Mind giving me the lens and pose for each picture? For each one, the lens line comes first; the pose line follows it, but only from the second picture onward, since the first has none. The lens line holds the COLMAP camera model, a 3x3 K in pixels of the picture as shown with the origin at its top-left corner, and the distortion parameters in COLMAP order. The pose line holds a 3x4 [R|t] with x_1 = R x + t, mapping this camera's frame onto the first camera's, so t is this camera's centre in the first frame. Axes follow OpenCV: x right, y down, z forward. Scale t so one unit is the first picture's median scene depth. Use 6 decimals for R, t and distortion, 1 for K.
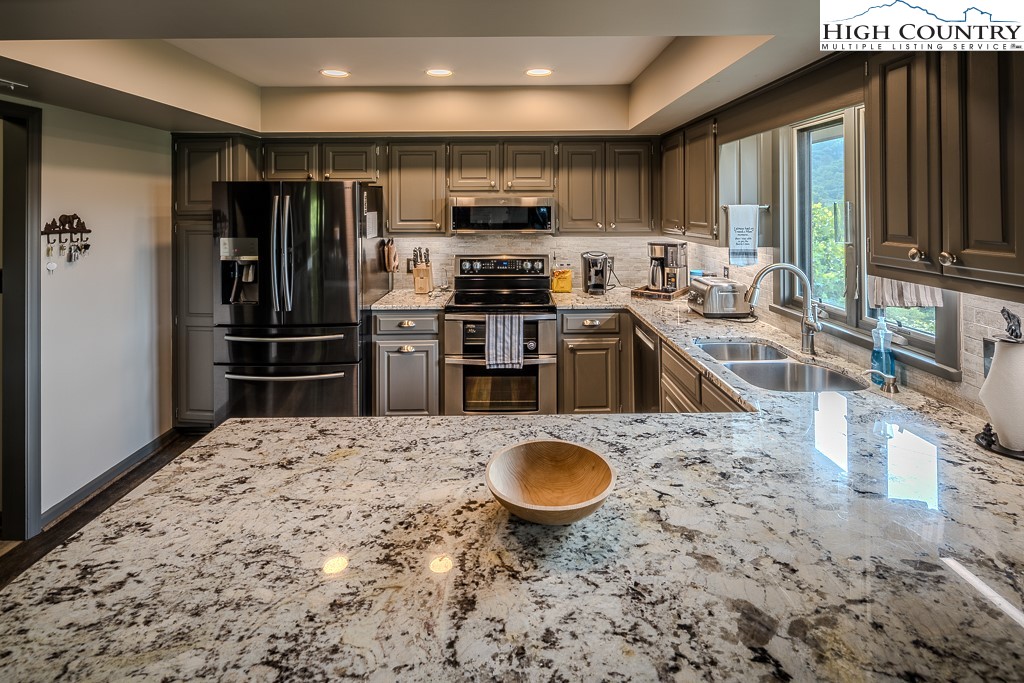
lens RADIAL K [[501.4, 0, 532.4], [0, 501.4, 206.5], [0, 0, 1]] dist [0.011939, -0.007499]
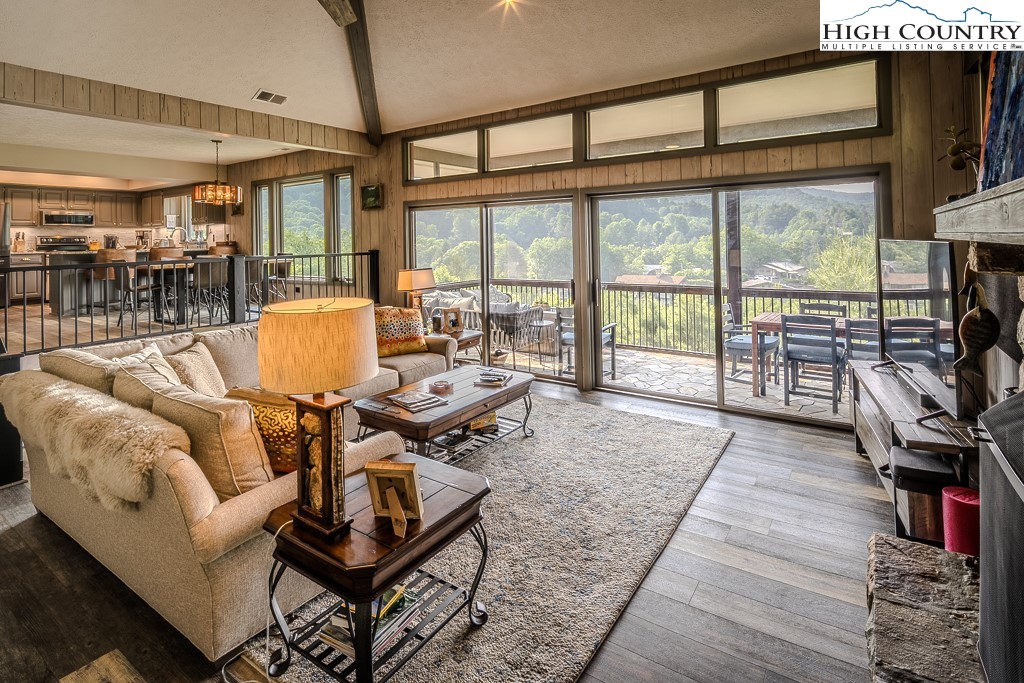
lens RADIAL K [[501.4, 0, 510.3], [0, 501.4, 230.2], [0, 0, 1]] dist [0.011939, -0.007499]
pose [[0.568037, 0.010070, 0.822941, -0.956080], [0.009304, 0.999783, -0.018656, 0.154853], [-0.822950, 0.018254, 0.567820, -2.468586]]
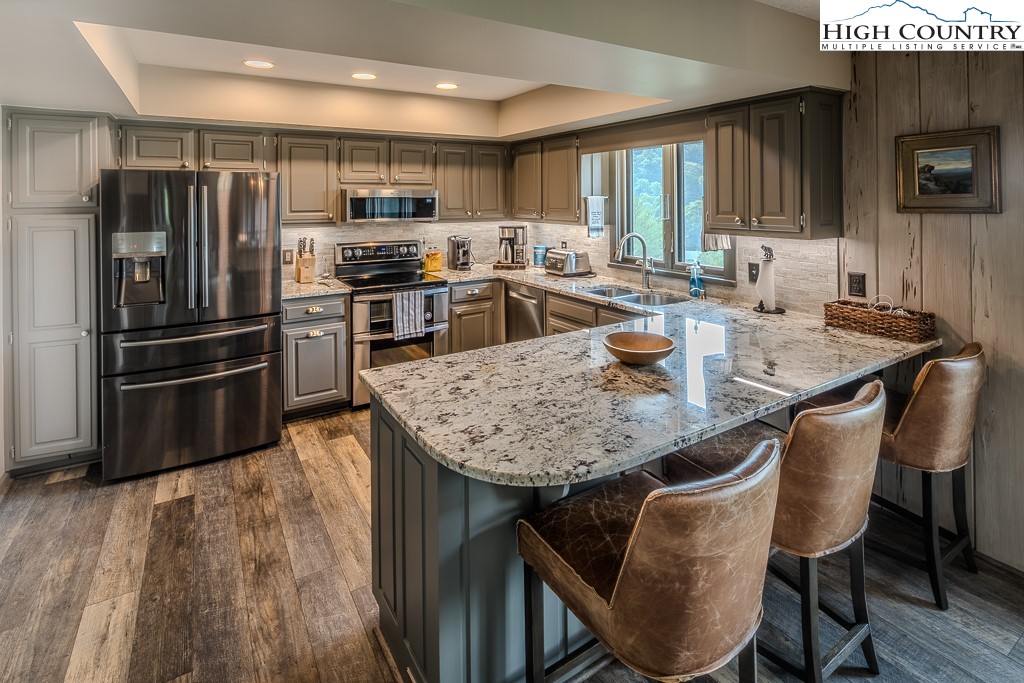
lens RADIAL K [[501.4, 0, 516.2], [0, 501.4, 197.7], [0, 0, 1]] dist [0.011939, -0.007499]
pose [[0.856451, 0.000786, 0.516227, -0.429349], [0.000491, 0.999997, -0.002336, 0.003140], [-0.516227, 0.002254, 0.856449, -0.110160]]
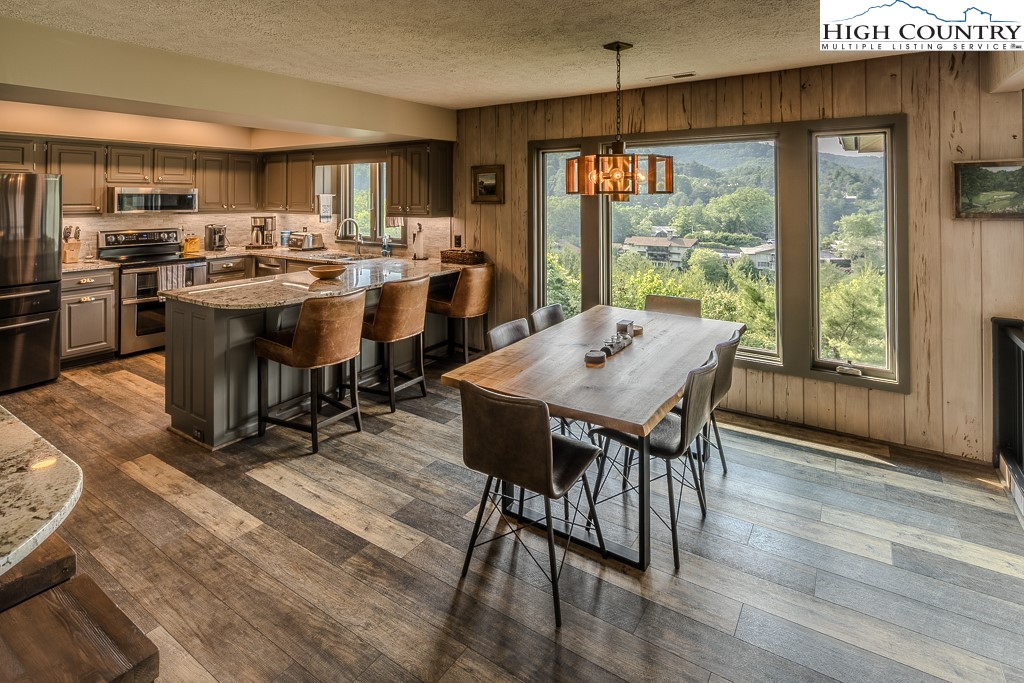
lens RADIAL K [[501.4, 0, 521.8], [0, 501.4, 191.7], [0, 0, 1]] dist [0.011939, -0.007499]
pose [[0.545930, 0.013184, 0.837727, -0.743116], [-0.006376, 0.999913, -0.011582, 0.003399], [-0.837806, 0.000981, 0.545967, -0.707760]]
